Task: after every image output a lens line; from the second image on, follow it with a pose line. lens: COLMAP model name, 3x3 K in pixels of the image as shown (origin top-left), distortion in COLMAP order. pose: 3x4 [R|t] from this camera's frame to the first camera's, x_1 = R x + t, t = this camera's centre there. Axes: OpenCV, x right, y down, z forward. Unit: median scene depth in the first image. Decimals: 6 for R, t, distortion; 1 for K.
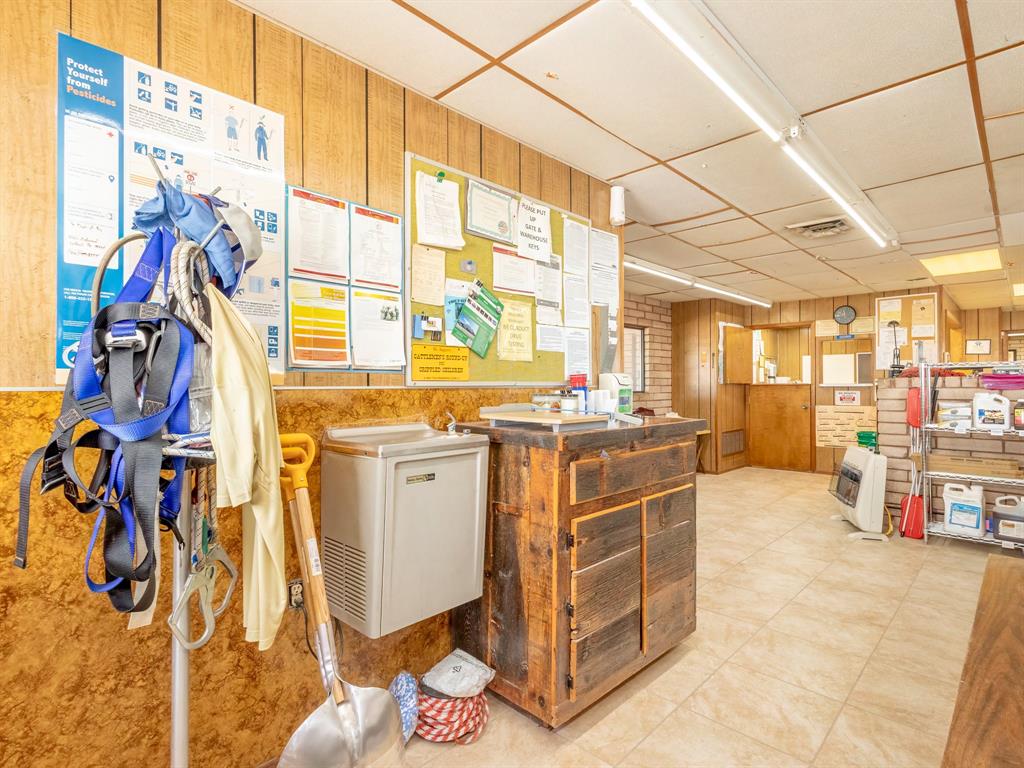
lens RADIAL K [[529.0, 0, 511.6], [0, 529.0, 383.7], [0, 0, 1]] dist [0.013281, -0.001324]
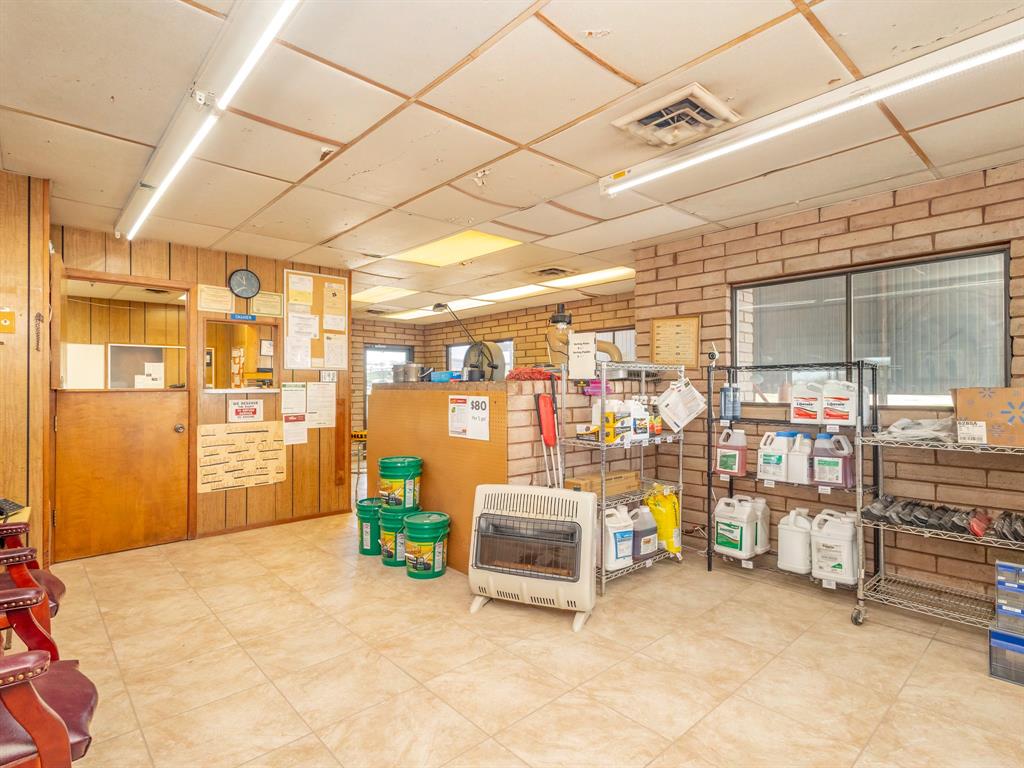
lens RADIAL K [[529.0, 0, 512.7], [0, 529.0, 382.0], [0, 0, 1]] dist [0.013281, -0.001324]
pose [[0.062594, 0.012040, 0.997966, -0.003548], [-0.000597, 0.999928, -0.012026, -0.000751], [-0.998039, 0.000157, 0.062596, 0.617102]]
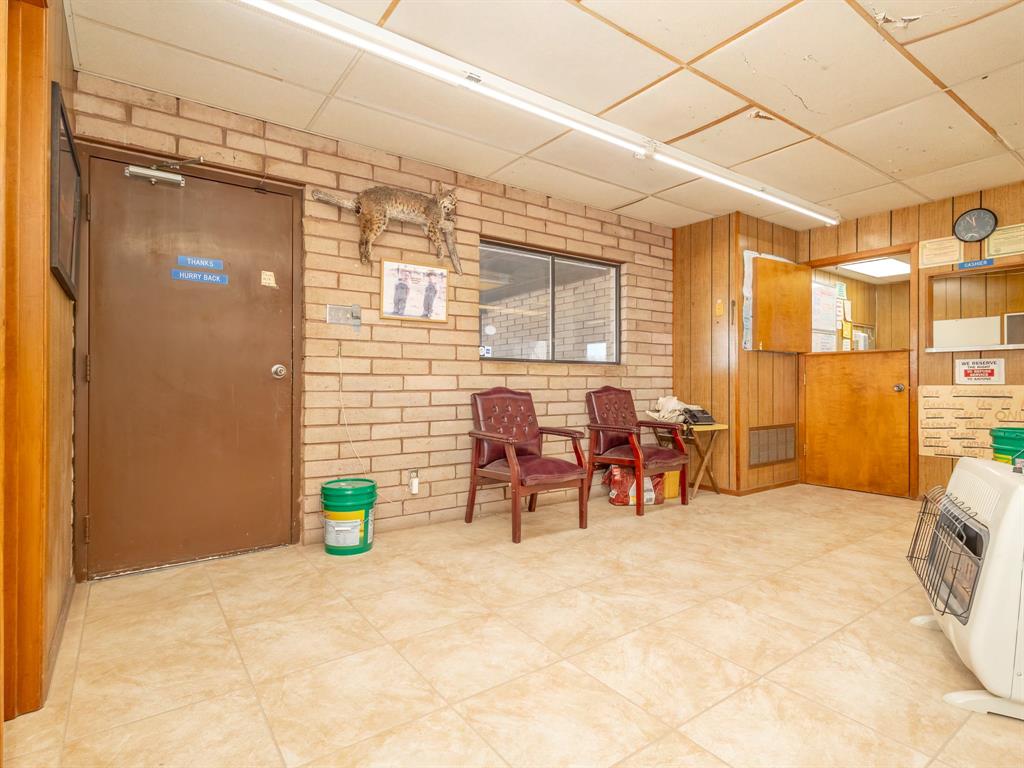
lens RADIAL K [[529.0, 0, 511.0], [0, 529.0, 382.4], [0, 0, 1]] dist [0.013281, -0.001324]
pose [[0.983871, 0.003353, -0.178847, 0.237068], [-0.003173, 0.999994, 0.001290, 0.038520], [0.178850, -0.000701, 0.983876, 0.342673]]
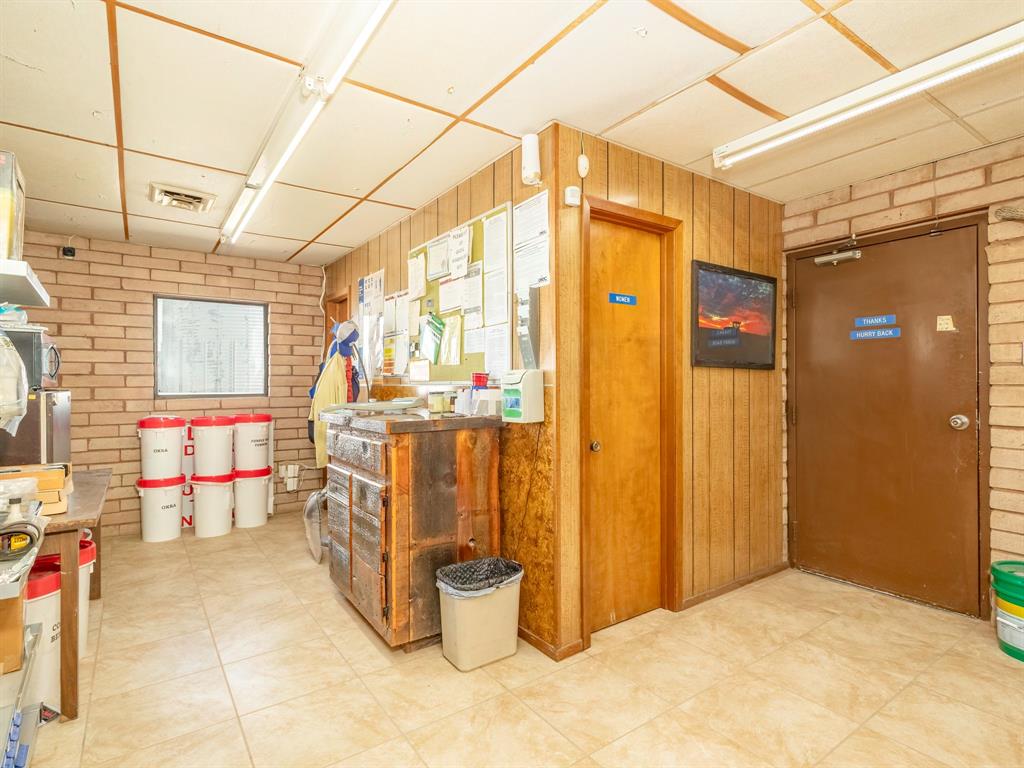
lens RADIAL K [[529.0, 0, 511.5], [0, 529.0, 384.8], [0, 0, 1]] dist [0.013281, -0.001324]
pose [[-0.187230, 0.004050, -0.982308, 0.420684], [0.007087, 0.999971, 0.002772, 0.000549], [0.982291, -0.006443, -0.187253, 0.476221]]
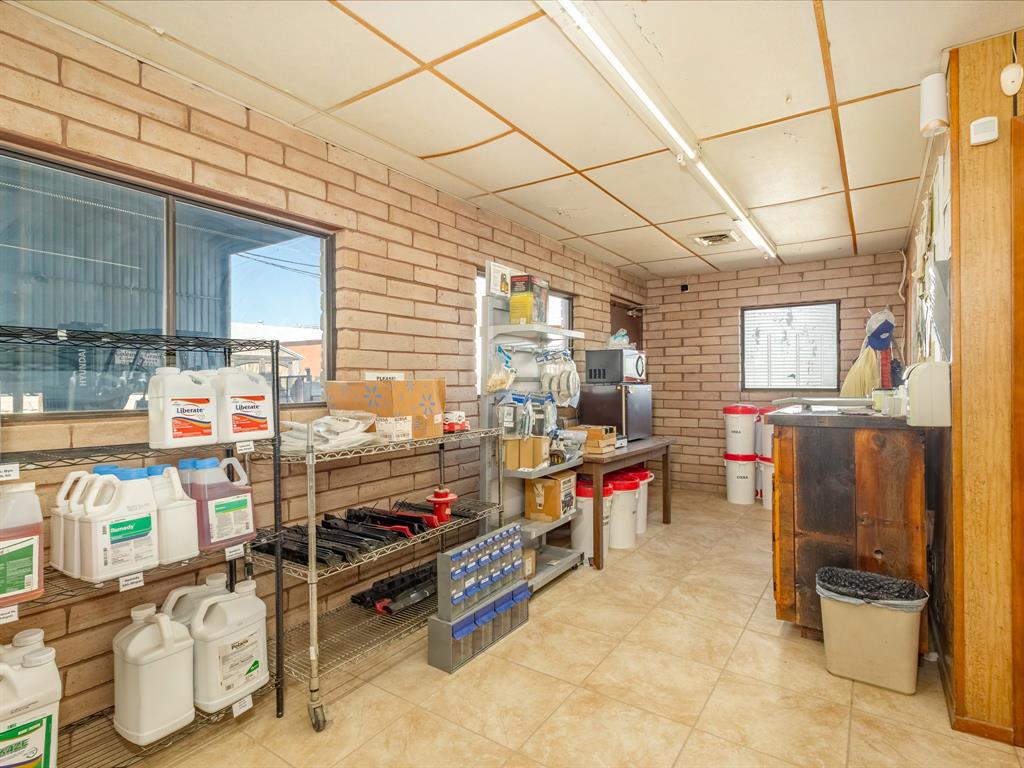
lens RADIAL K [[529.0, 0, 506.3], [0, 529.0, 381.6], [0, 0, 1]] dist [0.013281, -0.001324]
pose [[-0.987718, 0.008322, -0.156022, 0.350511], [0.008908, 0.999956, -0.003060, 0.001044], [0.155990, -0.004412, -0.987749, 0.666021]]
